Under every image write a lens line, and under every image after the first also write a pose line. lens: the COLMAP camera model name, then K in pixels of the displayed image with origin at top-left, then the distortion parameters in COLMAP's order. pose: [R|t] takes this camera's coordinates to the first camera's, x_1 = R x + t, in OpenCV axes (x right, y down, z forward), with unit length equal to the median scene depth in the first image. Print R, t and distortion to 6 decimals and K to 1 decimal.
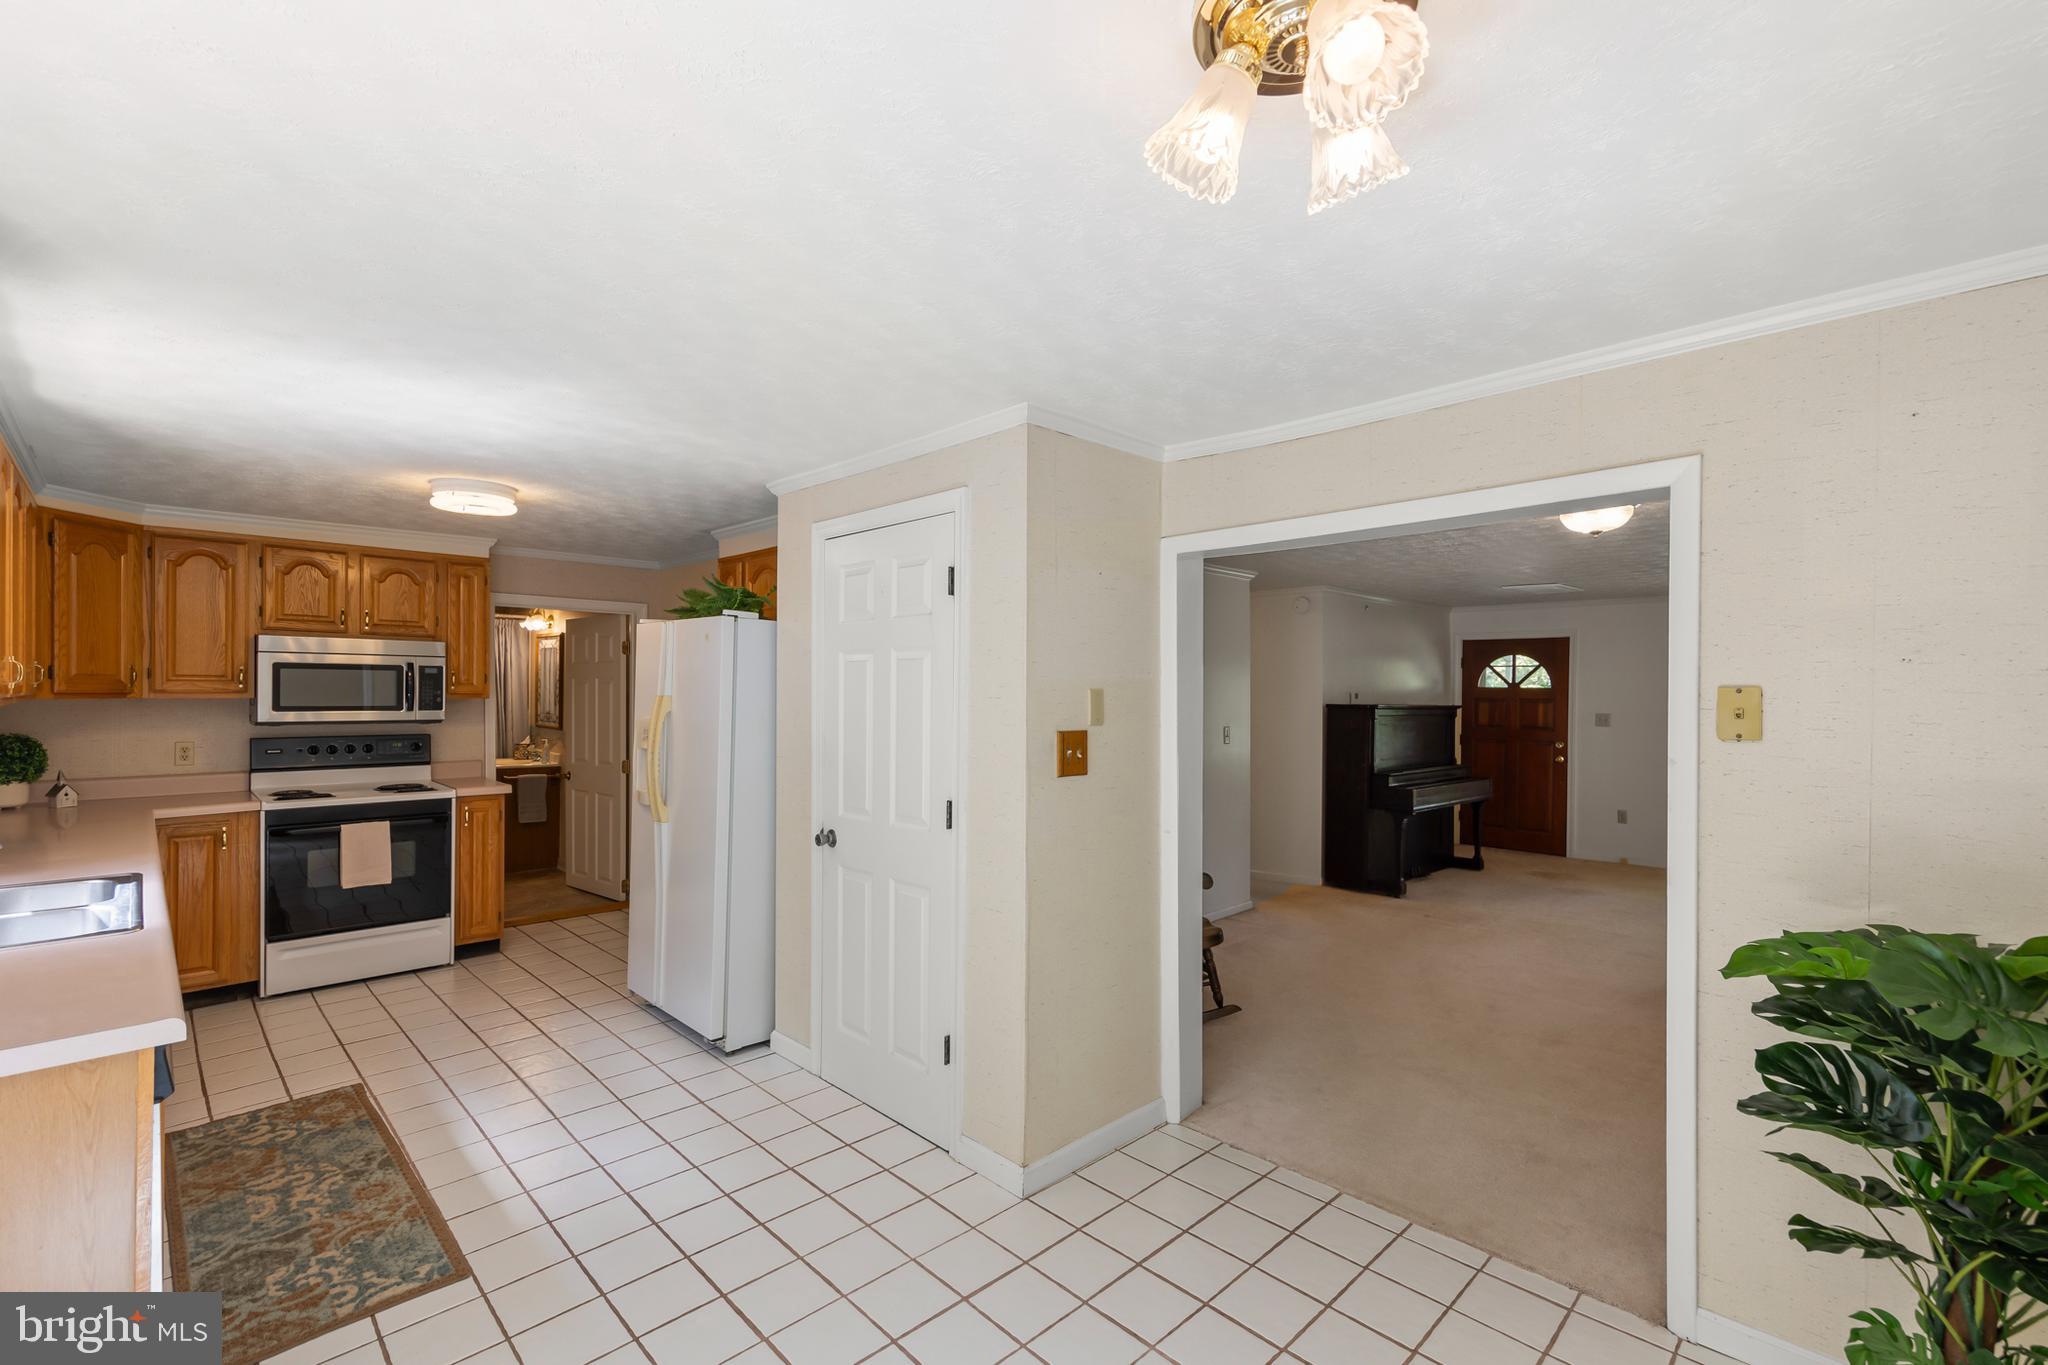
lens RADIAL K [[896.4, 0, 1054.3], [0, 896.4, 691.7], [0, 0, 1]] dist [0.000224, 0.000043]
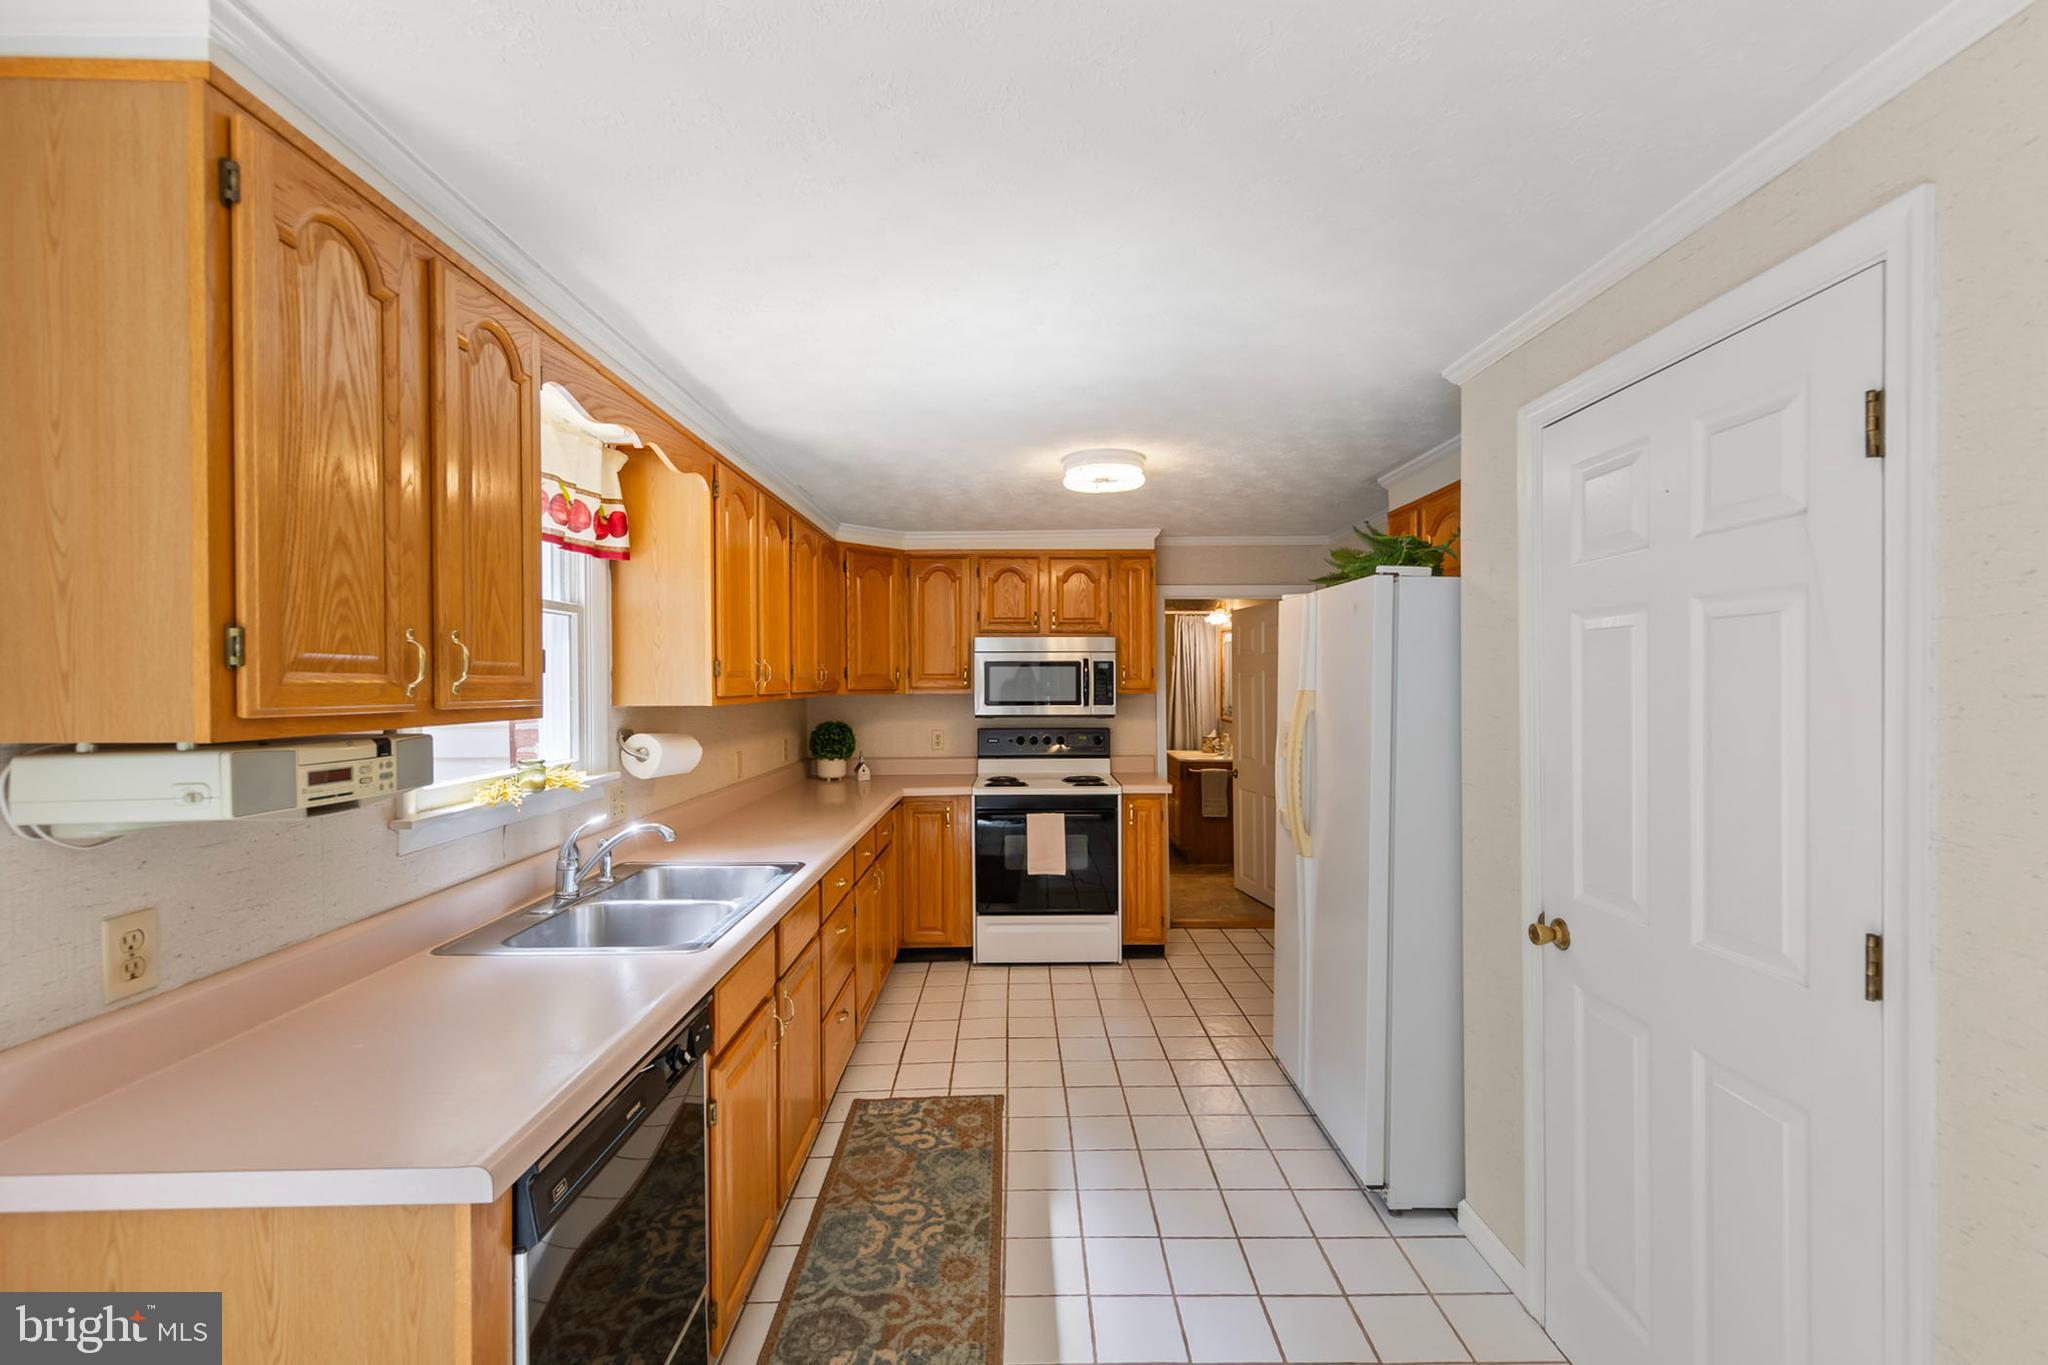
lens RADIAL K [[869.2, 0, 1024.0], [0, 869.2, 682.5], [0, 0, 1]] dist [0.002941, 0.000042]
pose [[0.703797, -0.009401, -0.710339, -0.073913], [0.007966, 0.999954, -0.005342, -0.000262], [0.710356, -0.001899, 0.703840, 0.289822]]
